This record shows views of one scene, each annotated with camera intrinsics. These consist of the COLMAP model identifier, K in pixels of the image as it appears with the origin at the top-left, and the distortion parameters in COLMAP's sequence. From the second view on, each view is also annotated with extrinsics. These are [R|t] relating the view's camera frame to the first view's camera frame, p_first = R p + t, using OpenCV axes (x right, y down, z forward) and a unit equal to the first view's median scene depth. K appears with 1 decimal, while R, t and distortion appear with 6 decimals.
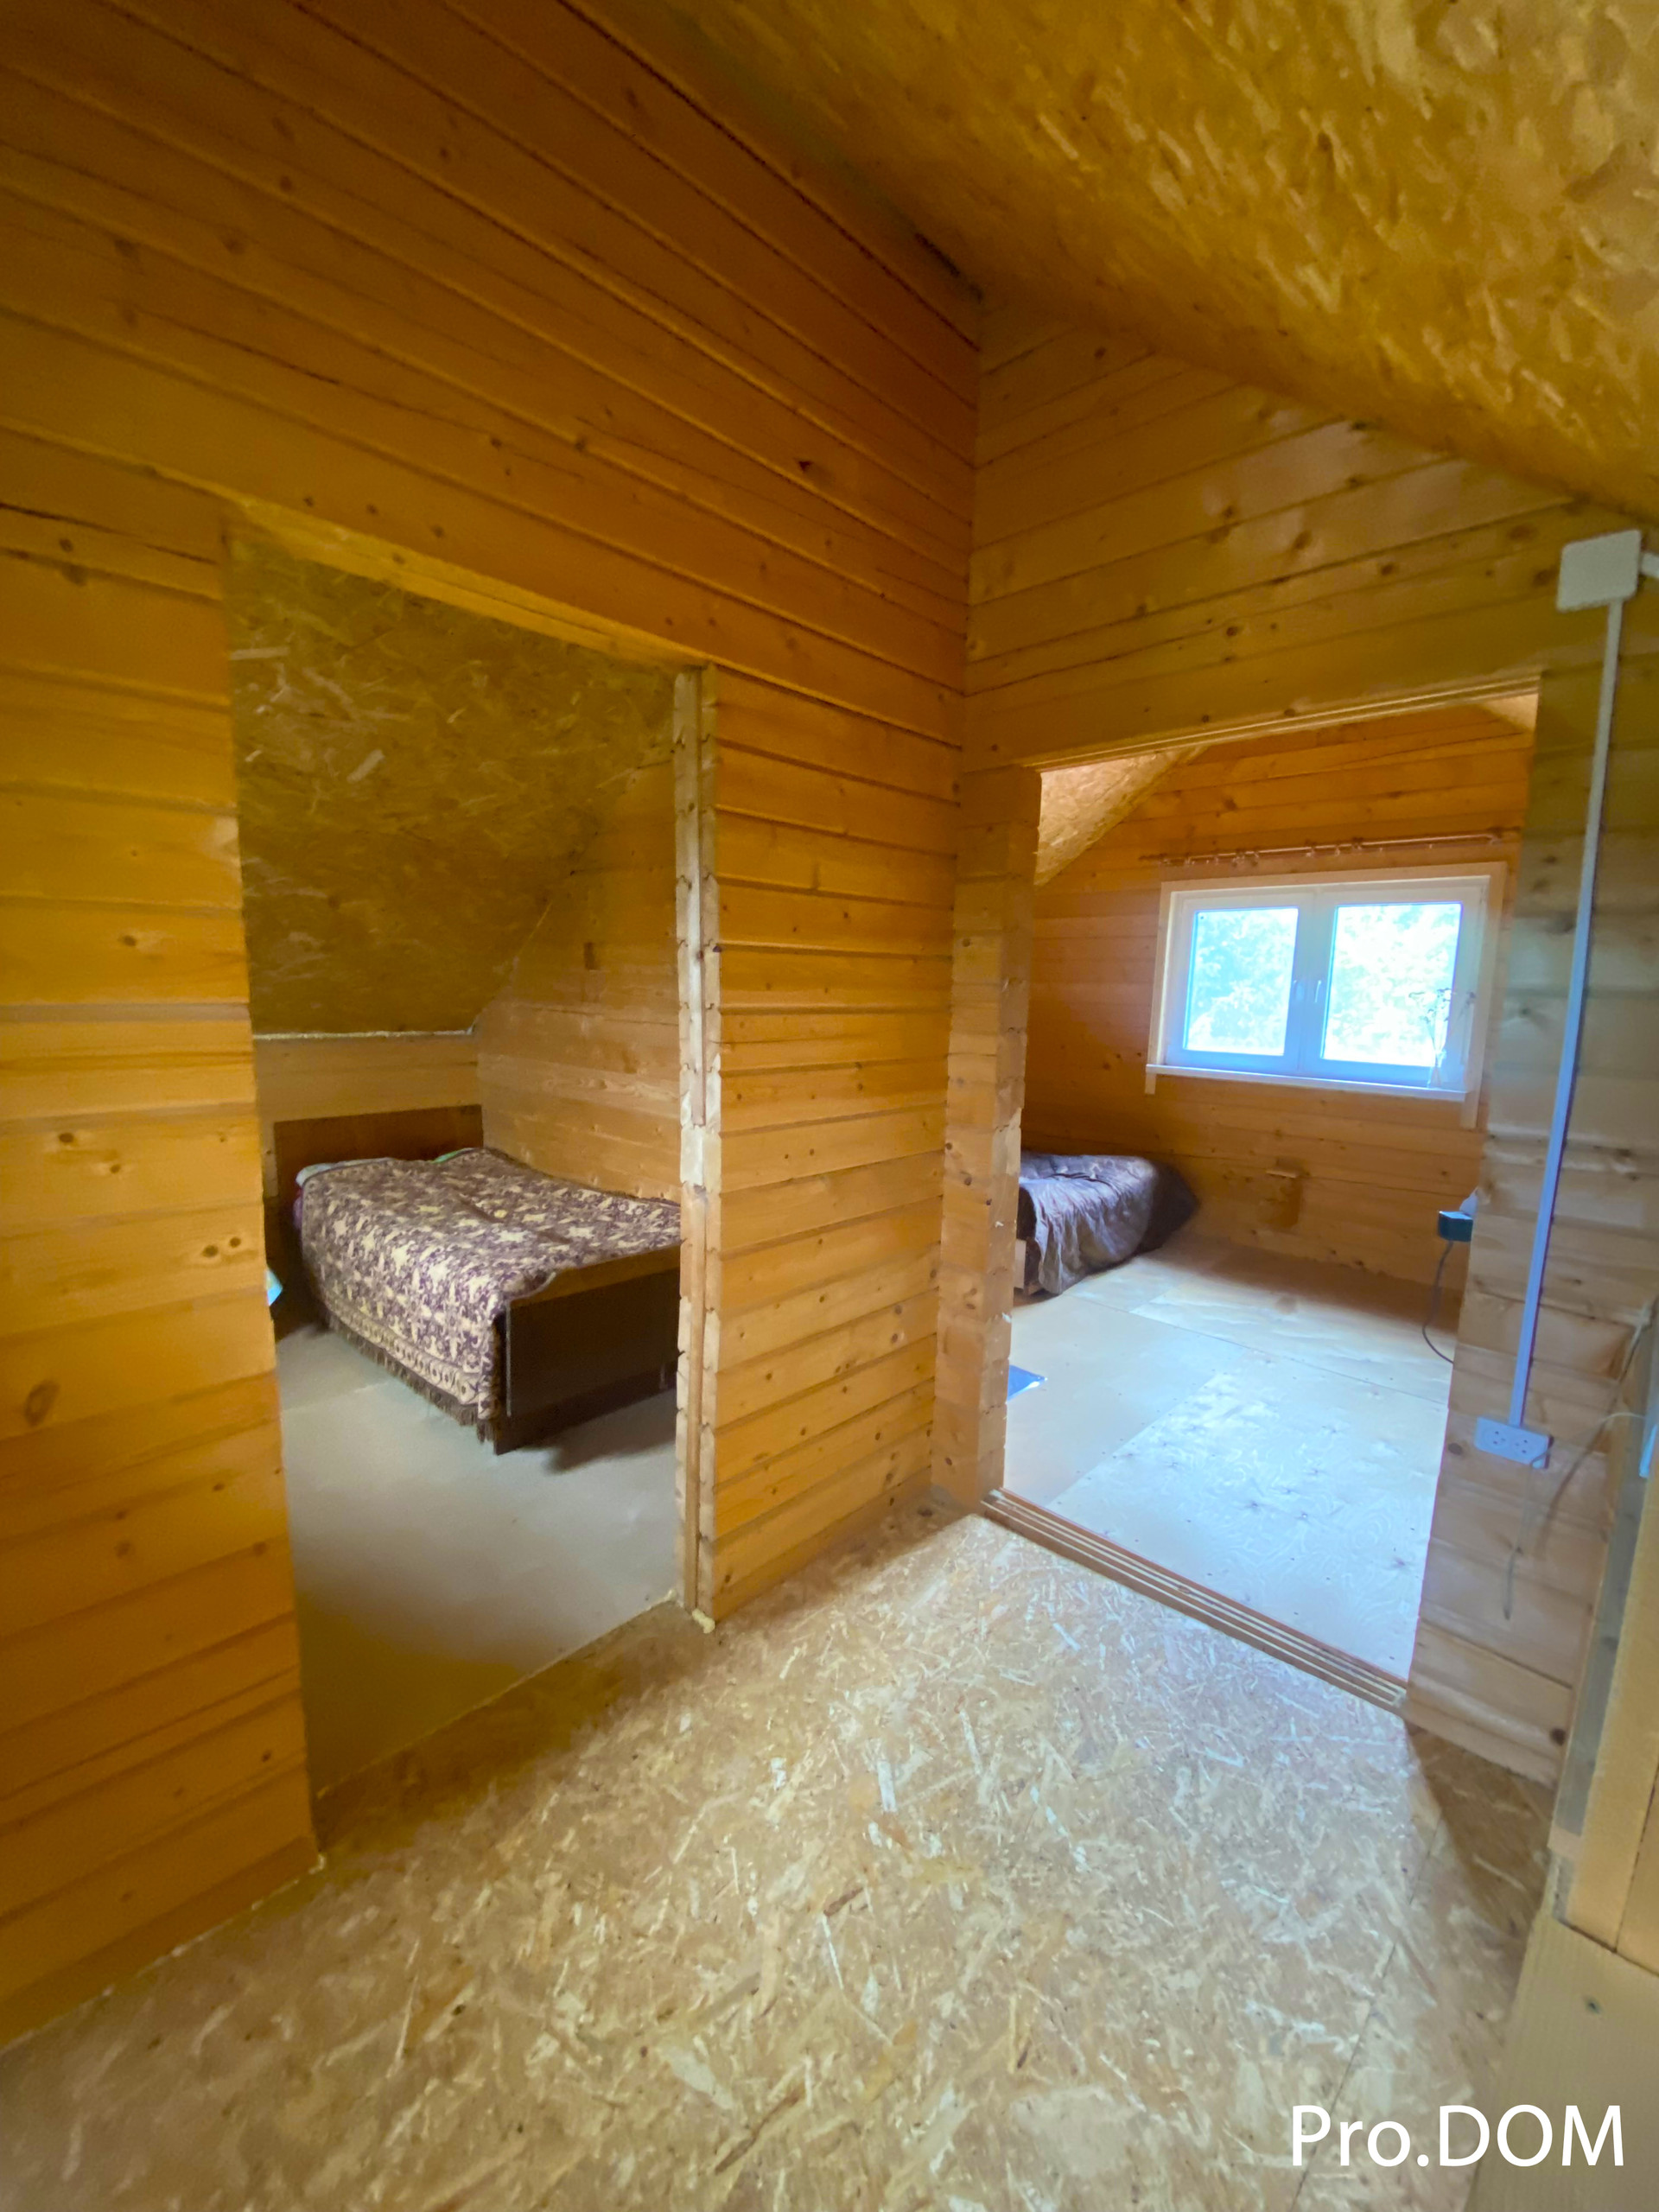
lens RADIAL K [[894.6, 0, 829.5], [0, 894.6, 1106.0], [0, 0, 1]] dist [0.007794, -0.016818]
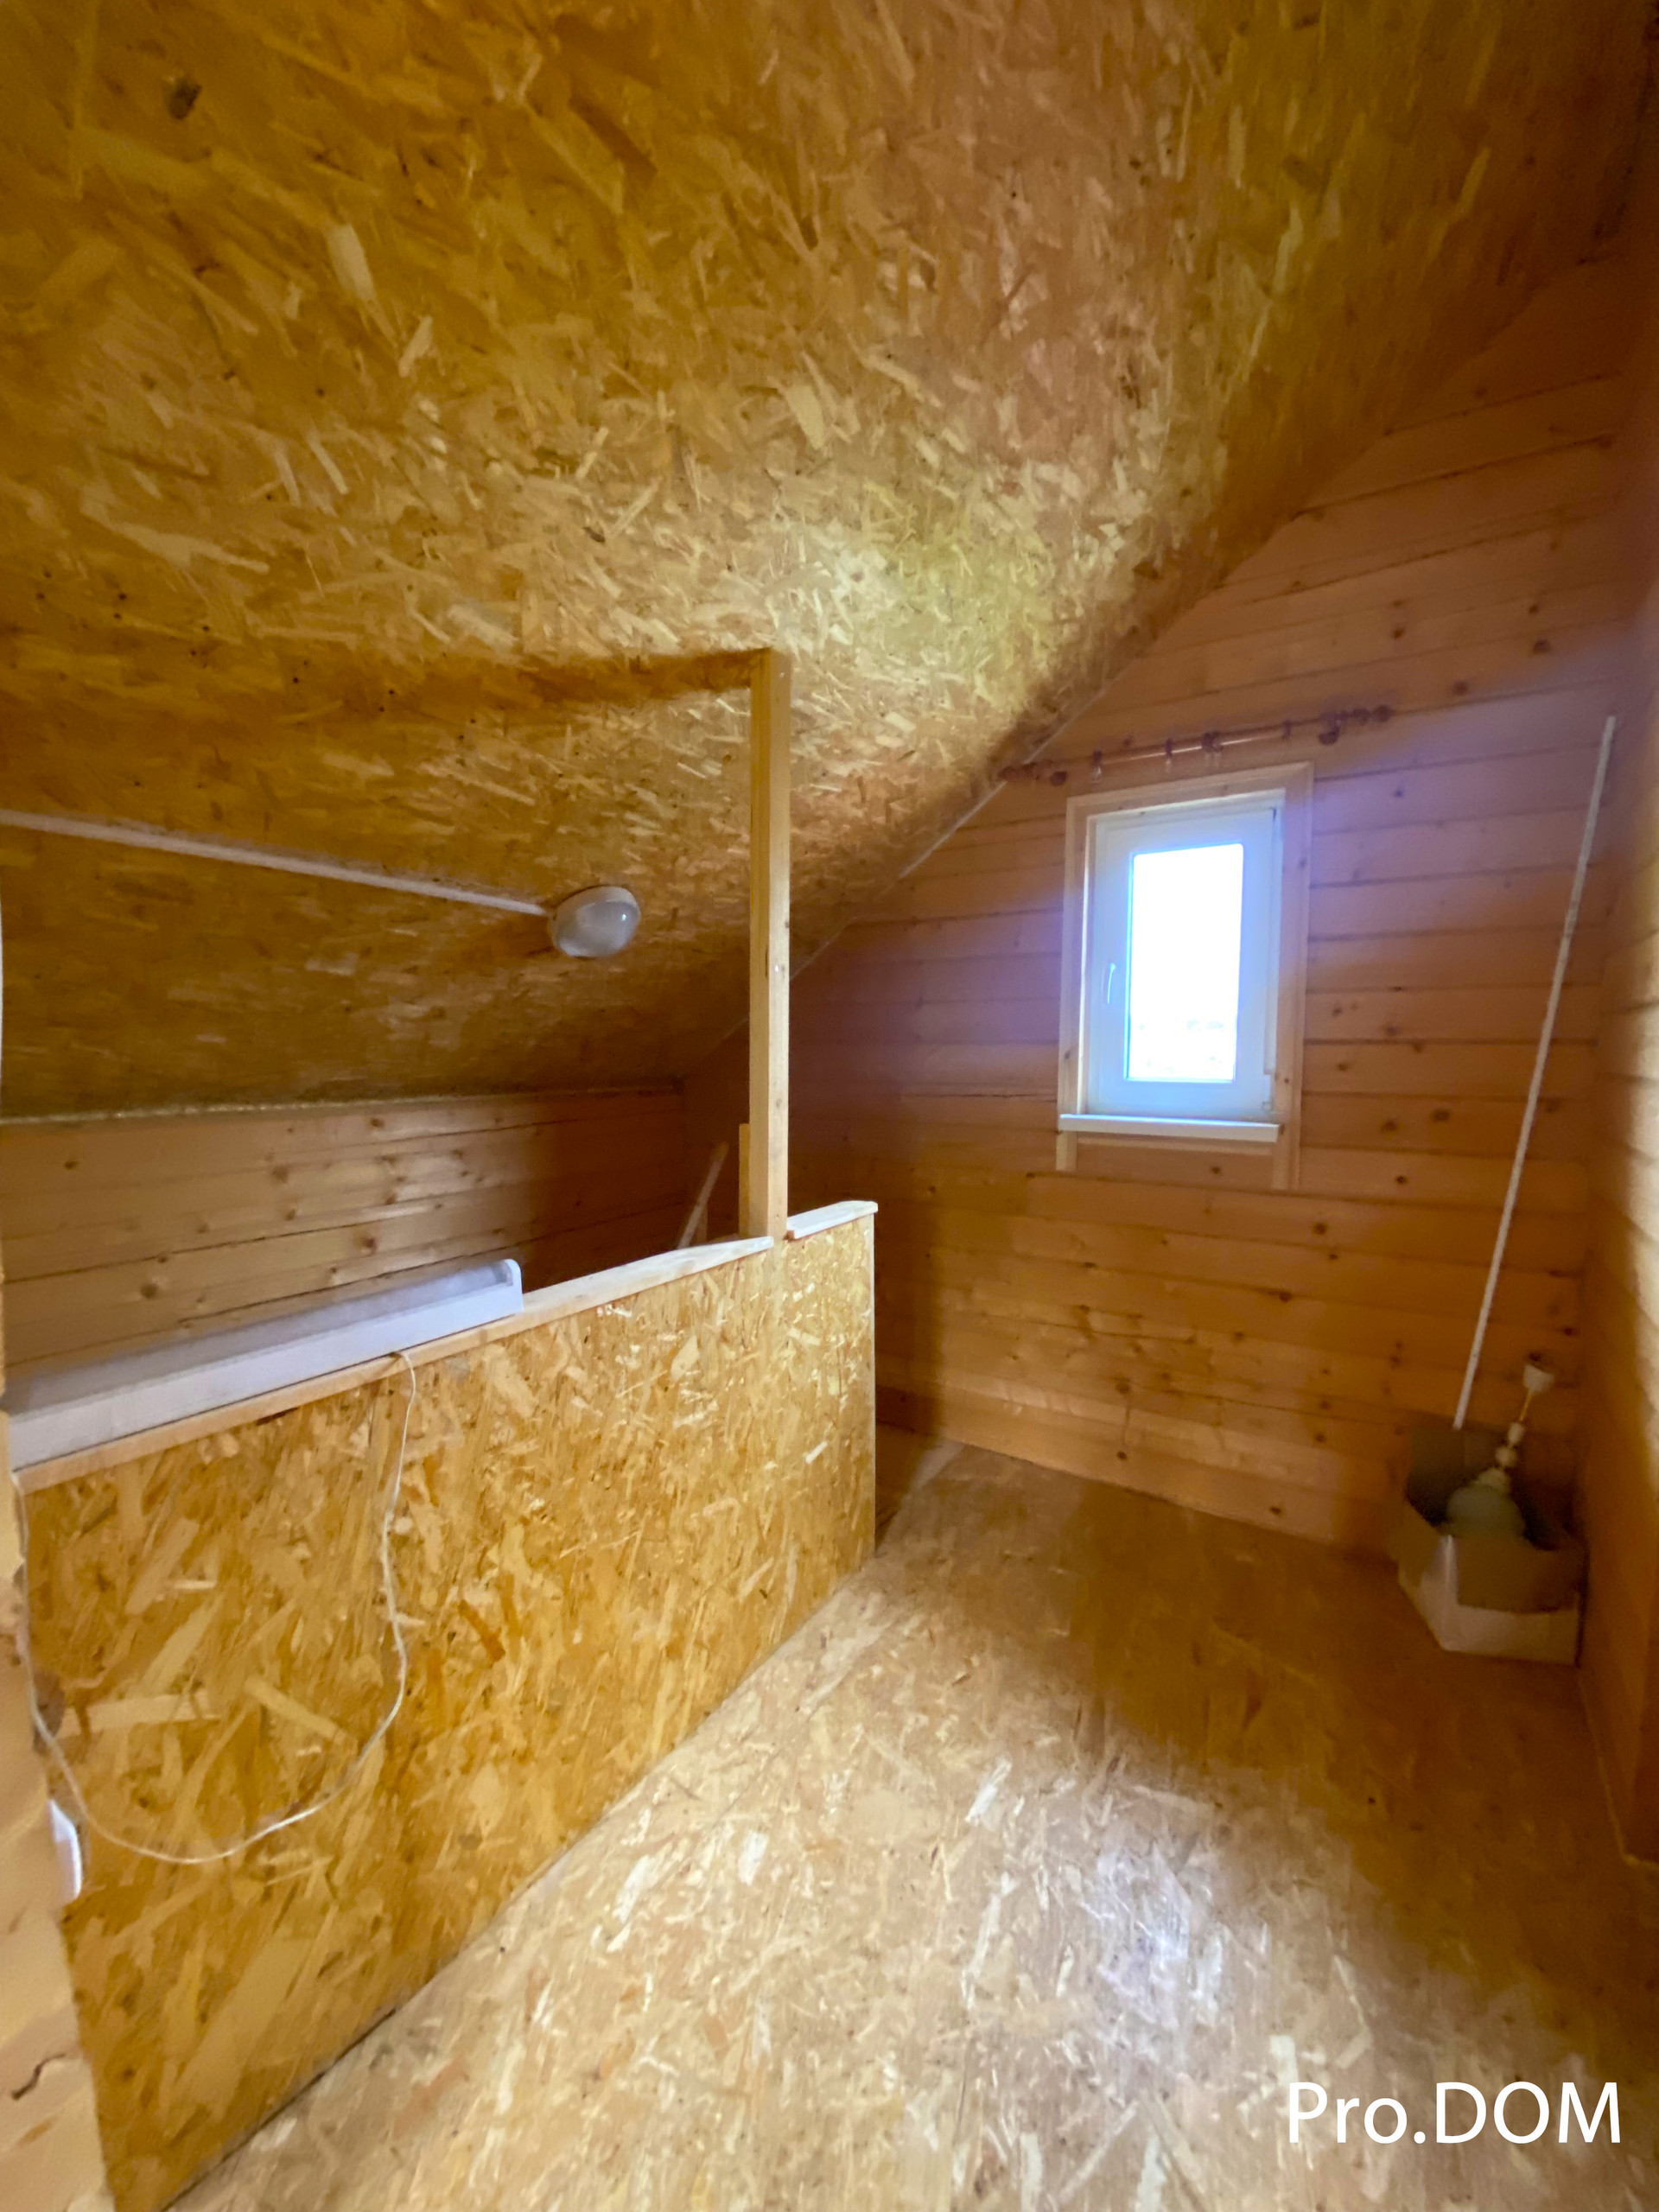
lens RADIAL K [[893.1, 0, 829.5], [0, 893.1, 1106.0], [0, 0, 1]] dist [0.003011, -0.014823]
pose [[-0.978634, -0.010575, -0.205336, 0.382371], [-0.053226, 0.977663, 0.203327, -0.092238], [0.198599, 0.209912, -0.957338, 1.185397]]
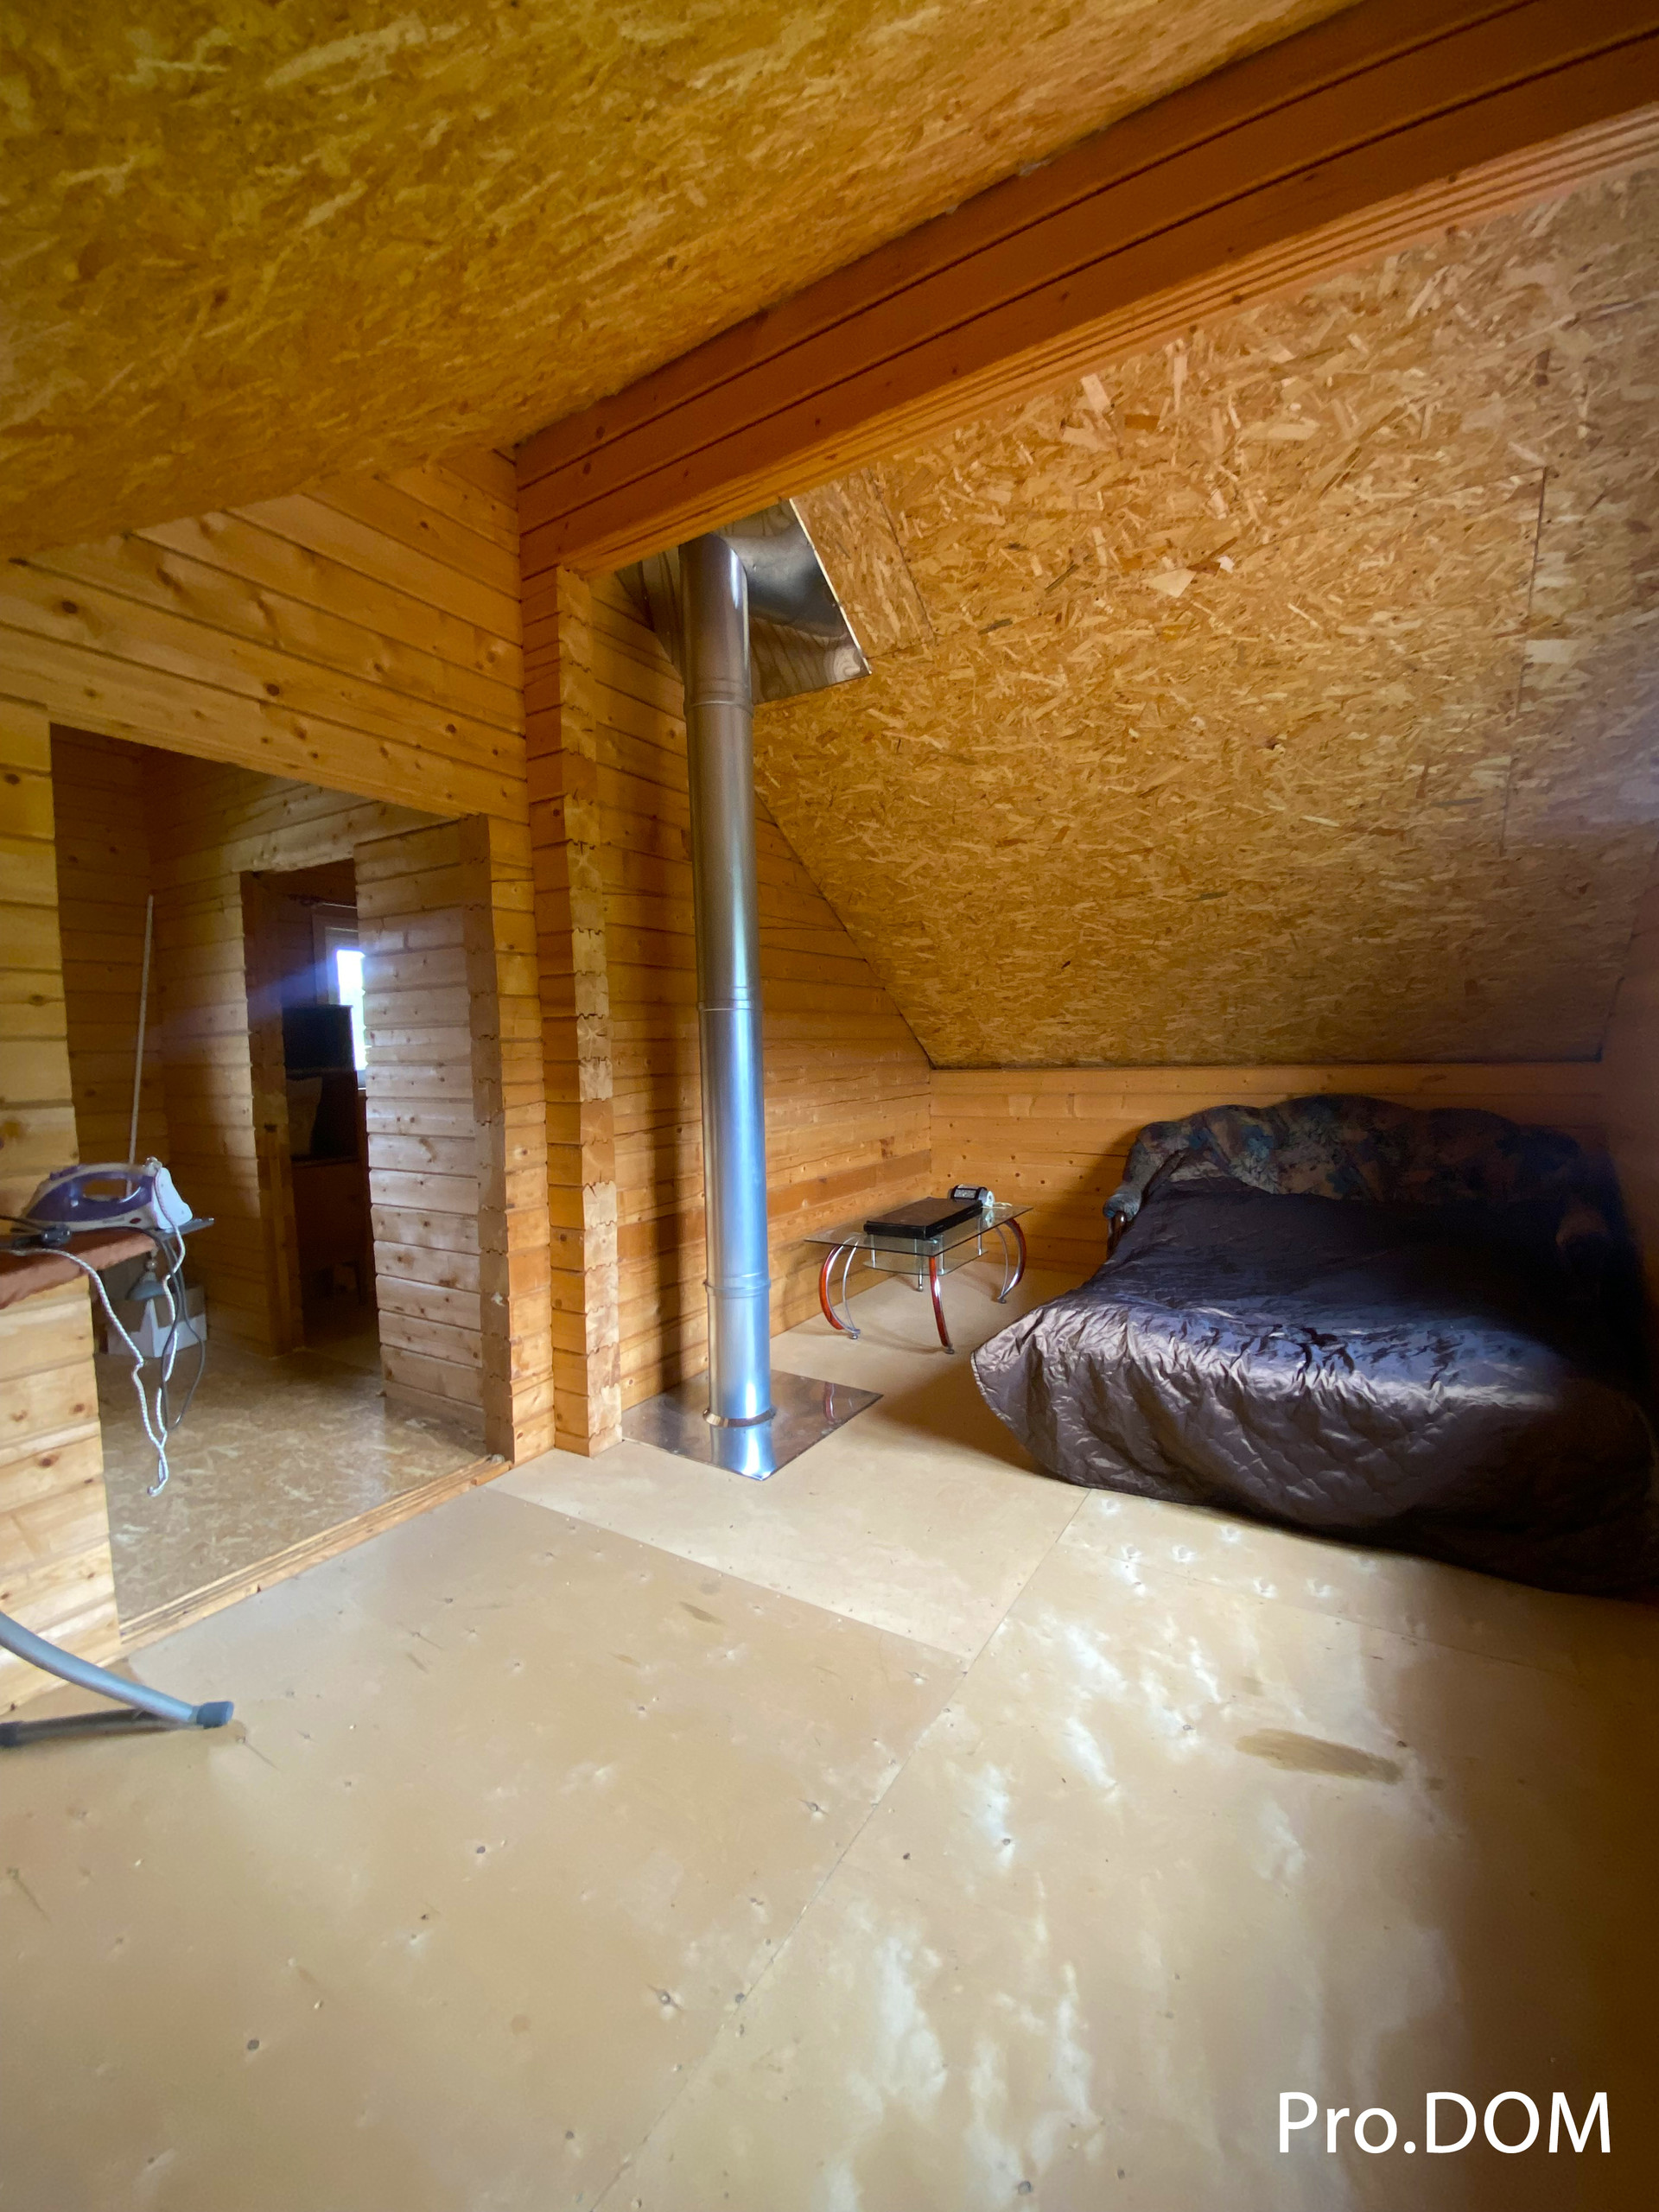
lens RADIAL K [[893.1, 0, 829.5], [0, 893.1, 1106.0], [0, 0, 1]] dist [0.003011, -0.014823]
pose [[0.214118, 0.032198, -0.976277, 1.767930], [-0.113146, 0.993547, 0.007953, -0.069317], [0.970233, 0.108759, 0.216379, 1.475620]]
